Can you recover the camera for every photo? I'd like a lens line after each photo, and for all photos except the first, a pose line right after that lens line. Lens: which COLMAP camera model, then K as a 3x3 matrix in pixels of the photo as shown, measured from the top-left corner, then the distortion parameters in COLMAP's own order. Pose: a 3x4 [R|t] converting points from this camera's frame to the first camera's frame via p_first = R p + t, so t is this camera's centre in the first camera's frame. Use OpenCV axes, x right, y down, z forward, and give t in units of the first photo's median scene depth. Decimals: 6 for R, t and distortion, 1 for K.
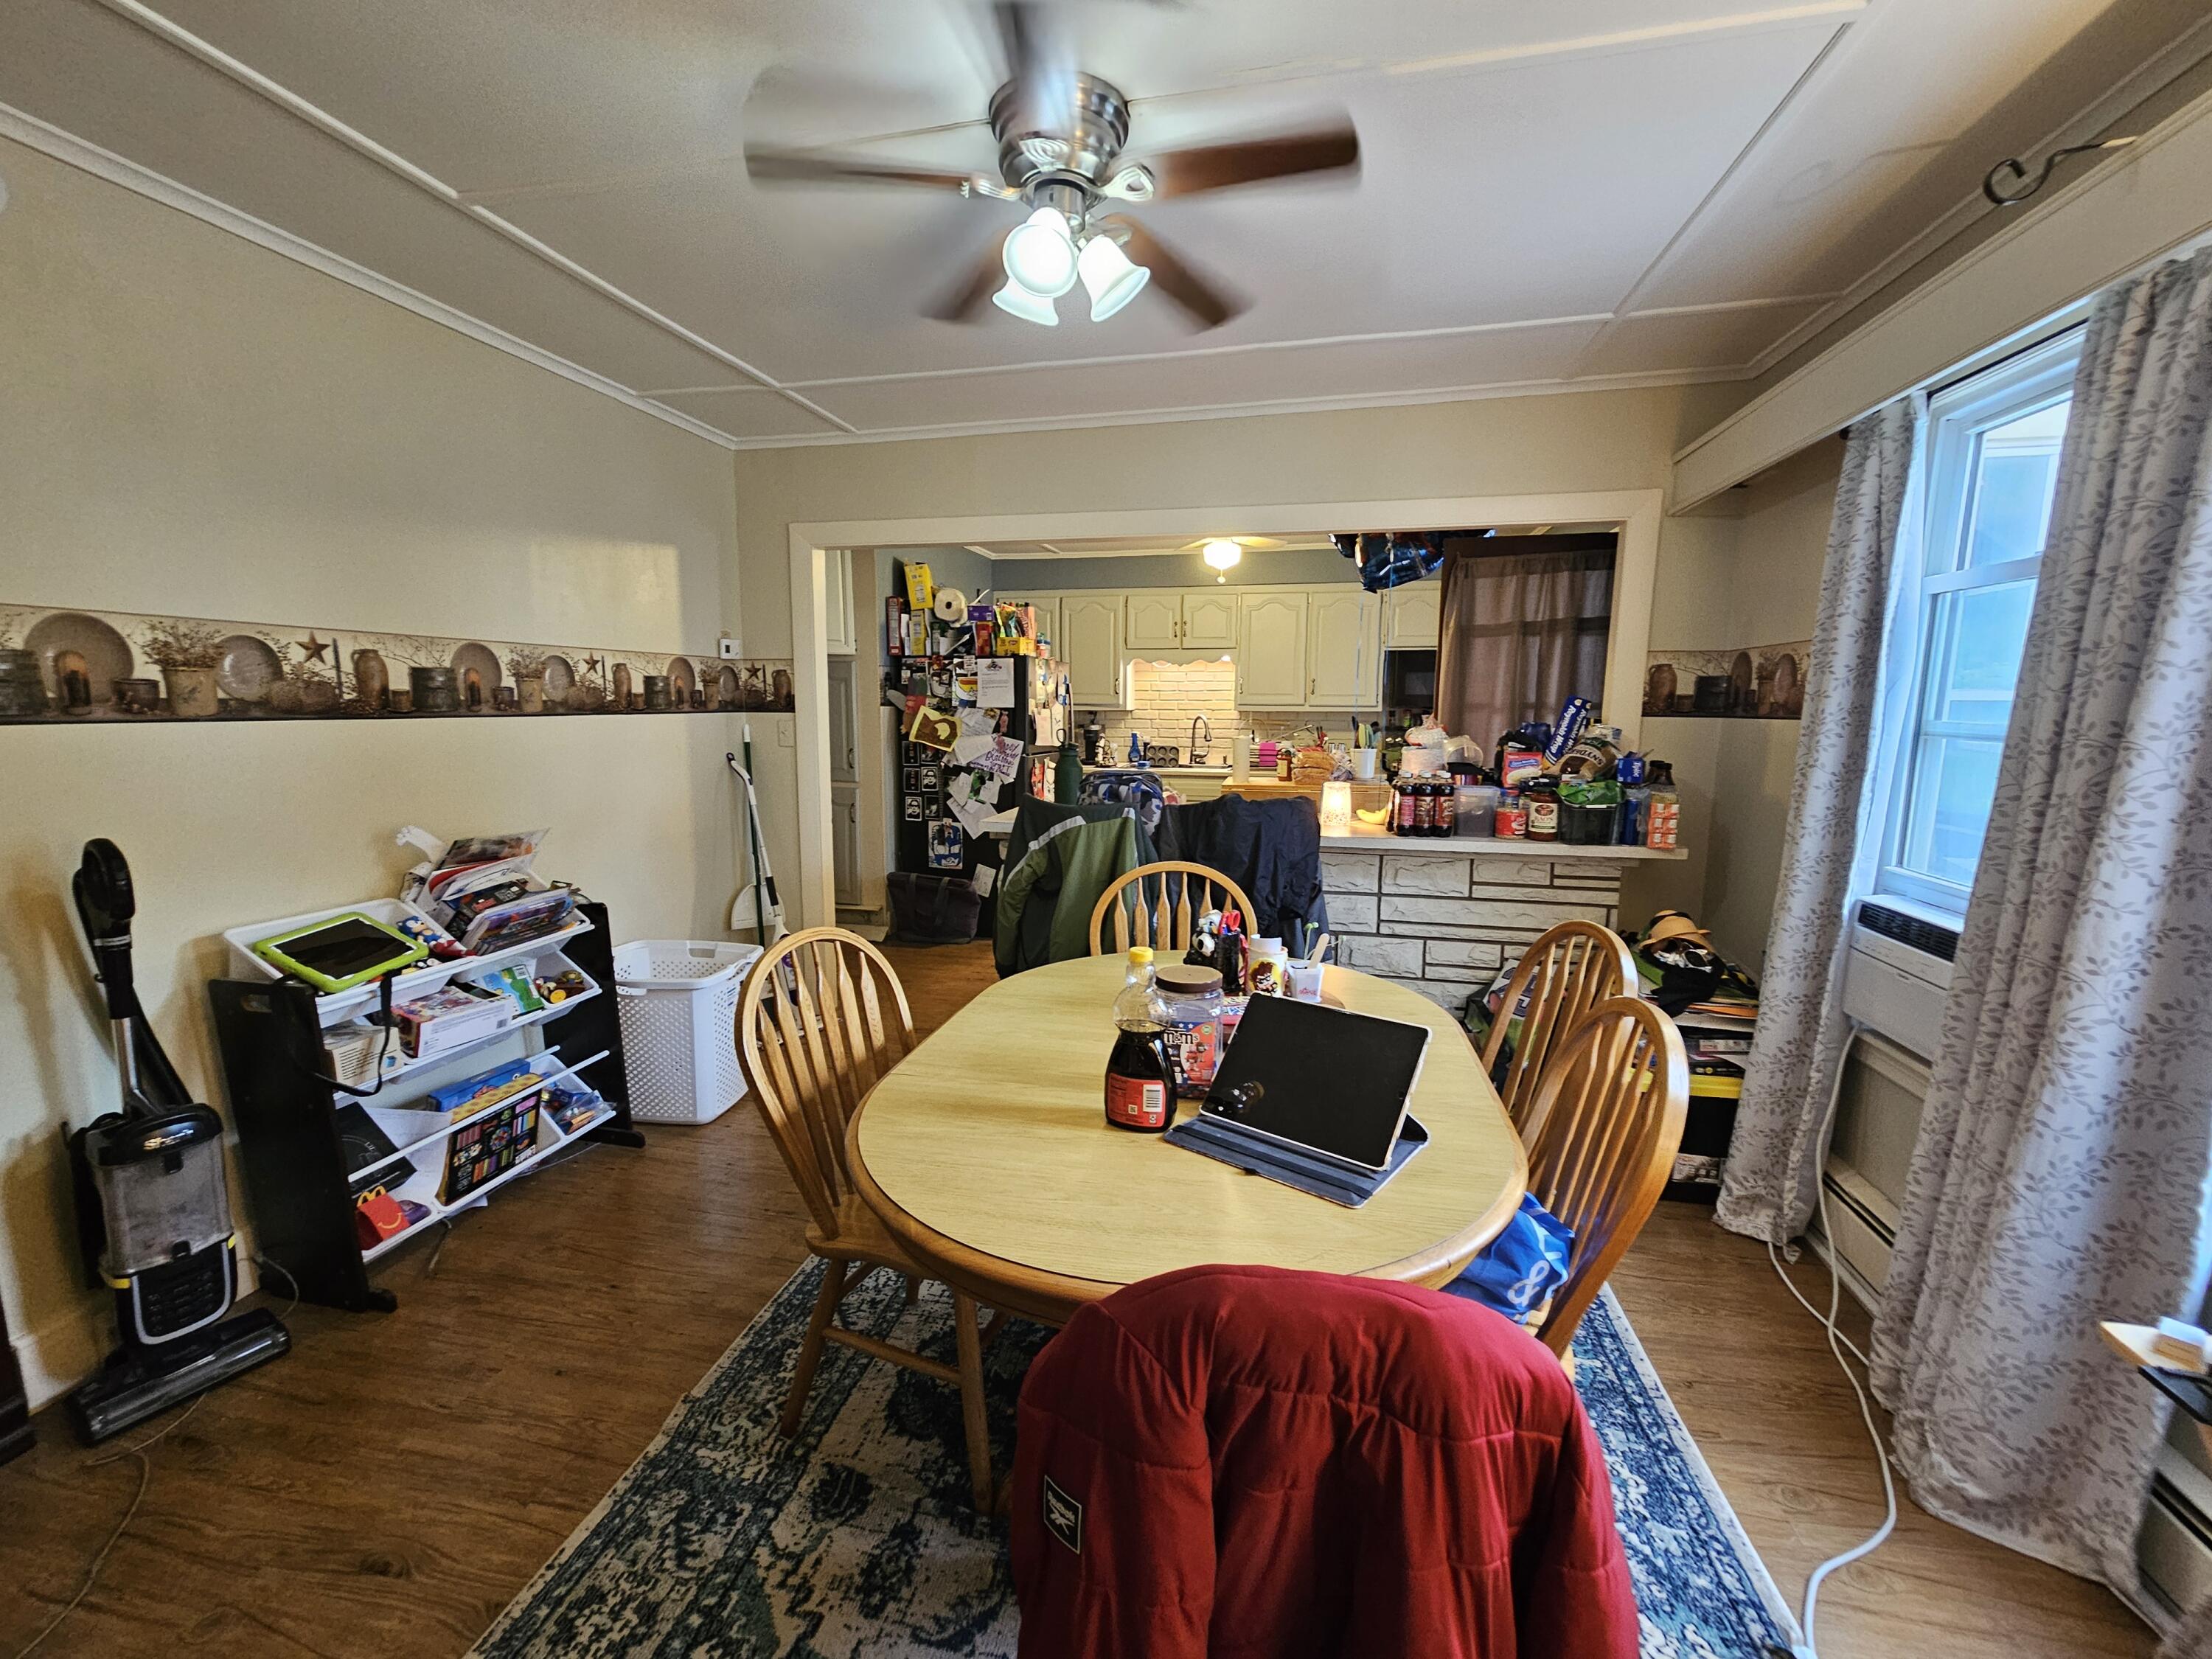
lens RADIAL K [[894.6, 0, 1107.4], [0, 894.6, 822.0], [0, 0, 1]] dist [-0.000197, 0.000004]
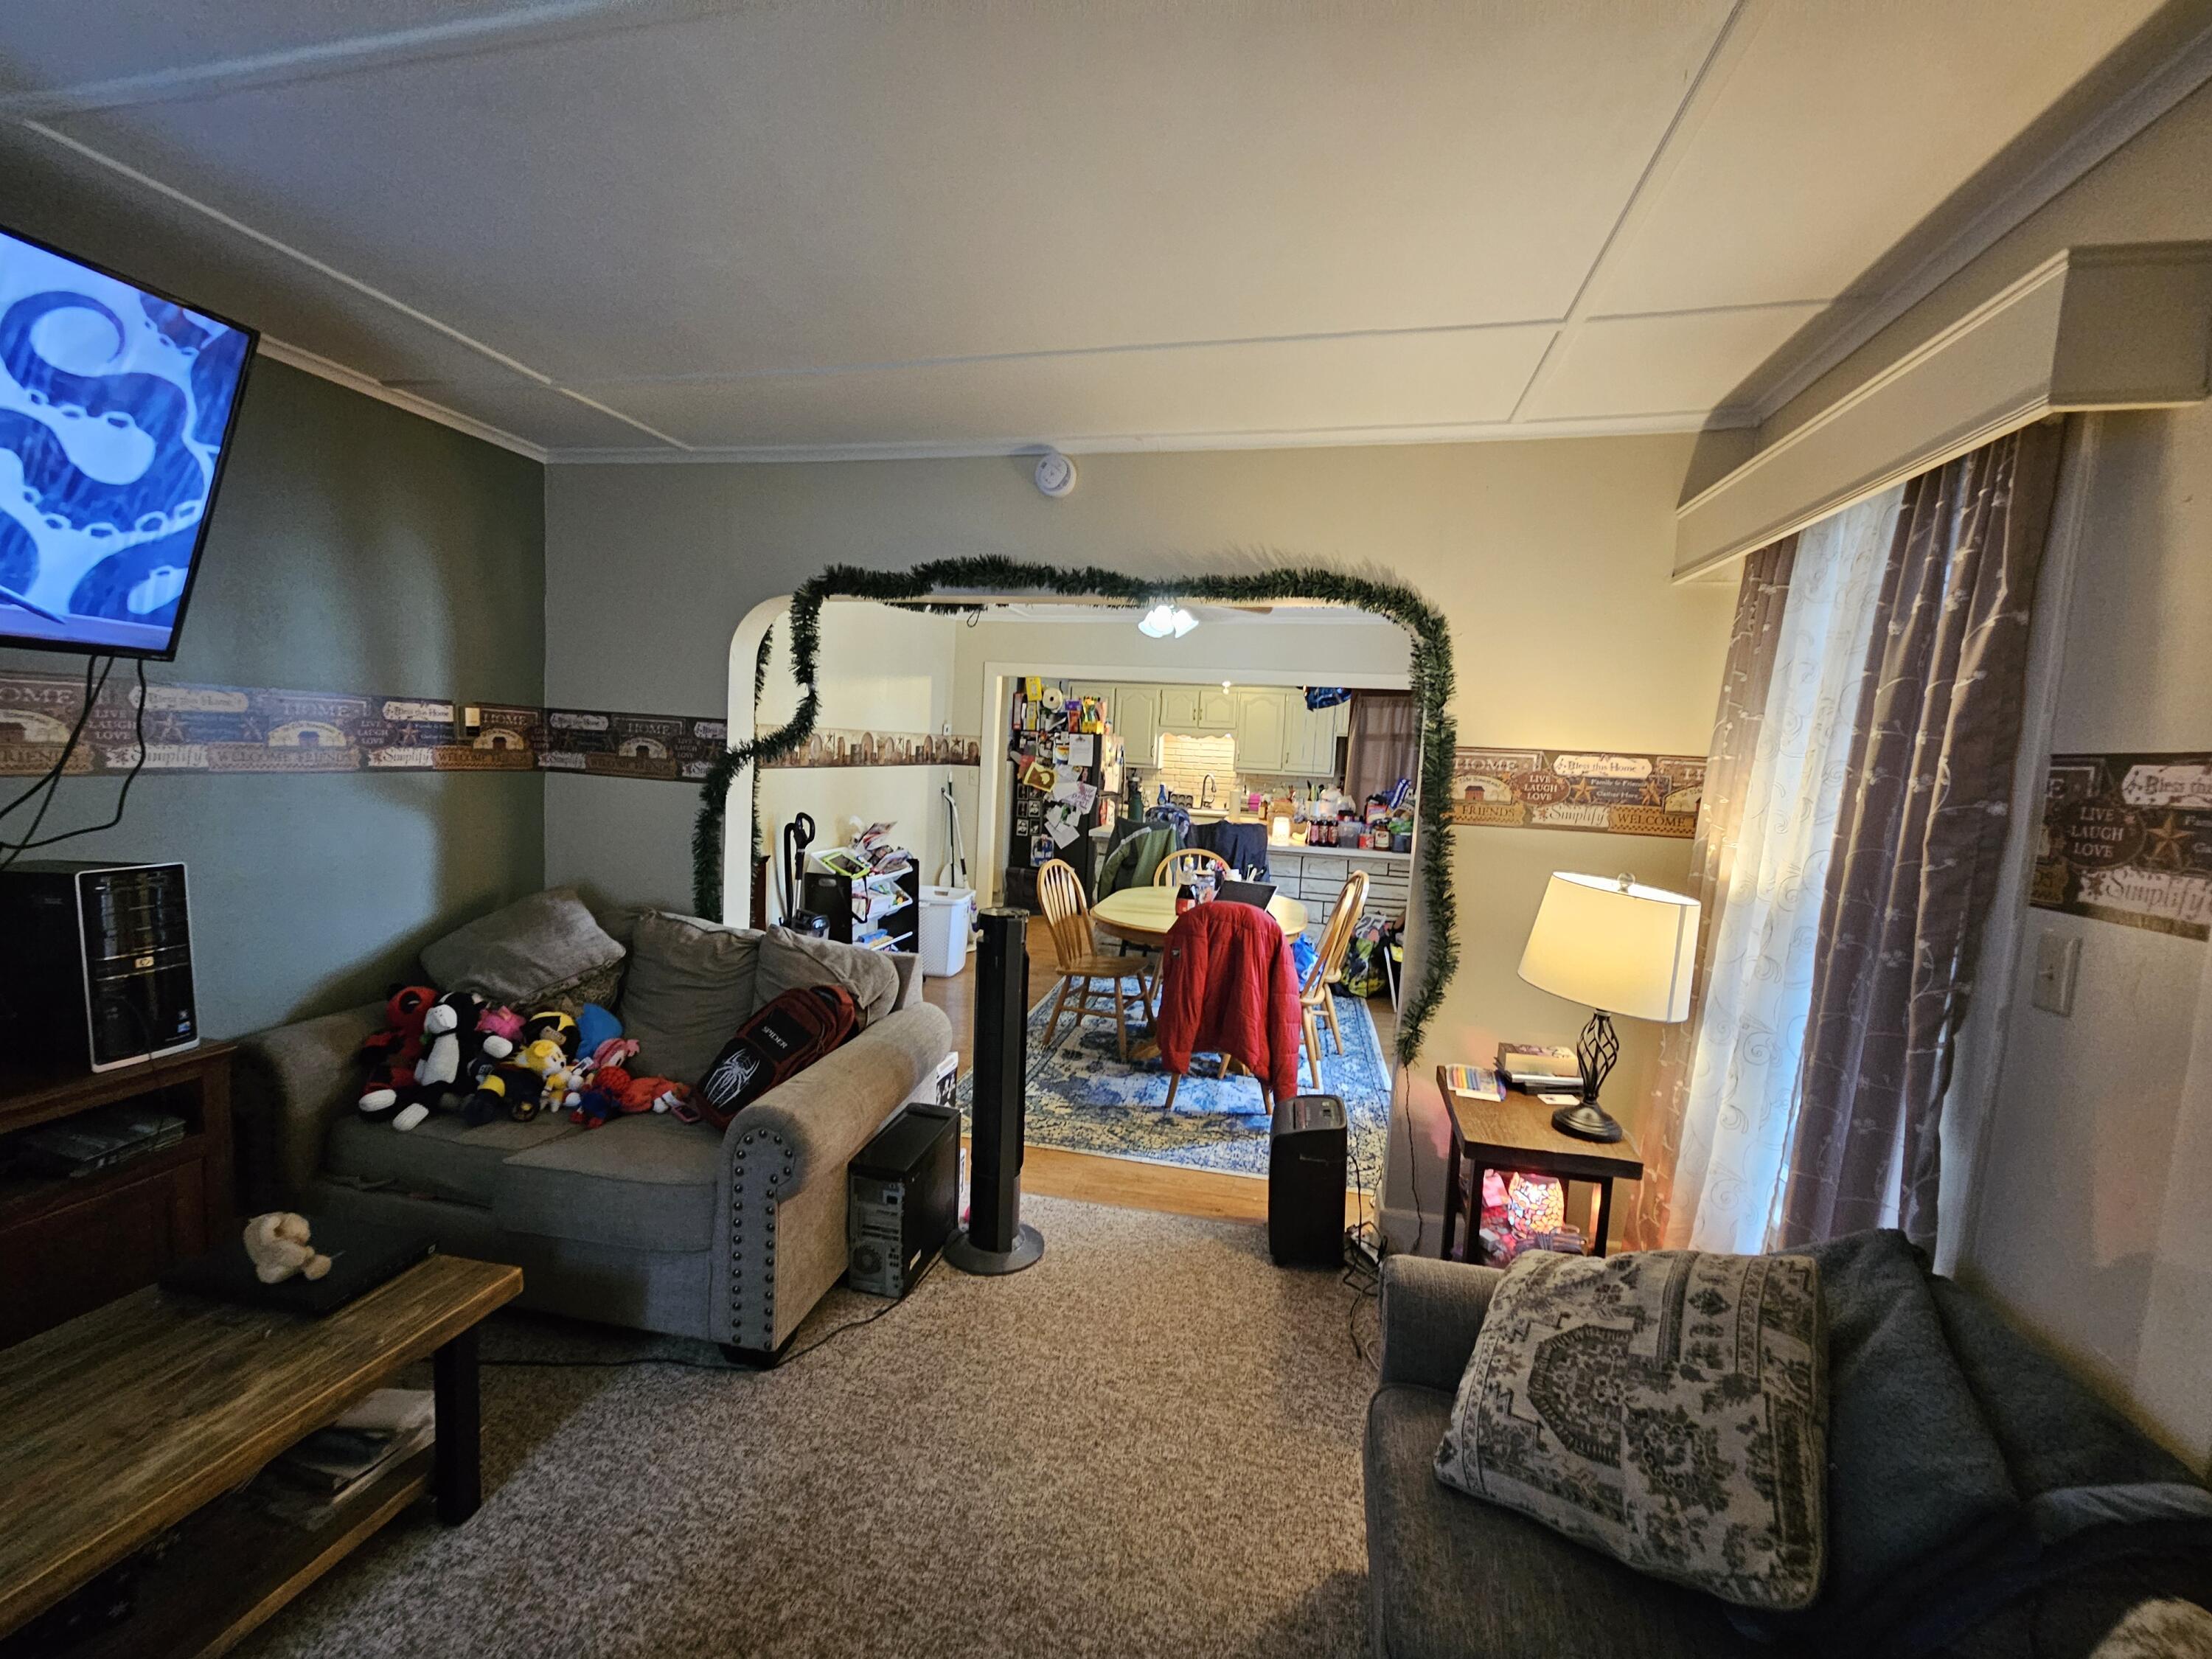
lens RADIAL K [[894.0, 0, 1113.7], [0, 894.0, 844.0], [0, 0, 1]] dist [-0.000130, 0.000008]
pose [[0.999079, 0.042851, 0.002132, -0.077069], [-0.042782, 0.998755, -0.025655, 0.059196], [-0.003229, 0.025540, 0.999669, -0.700431]]
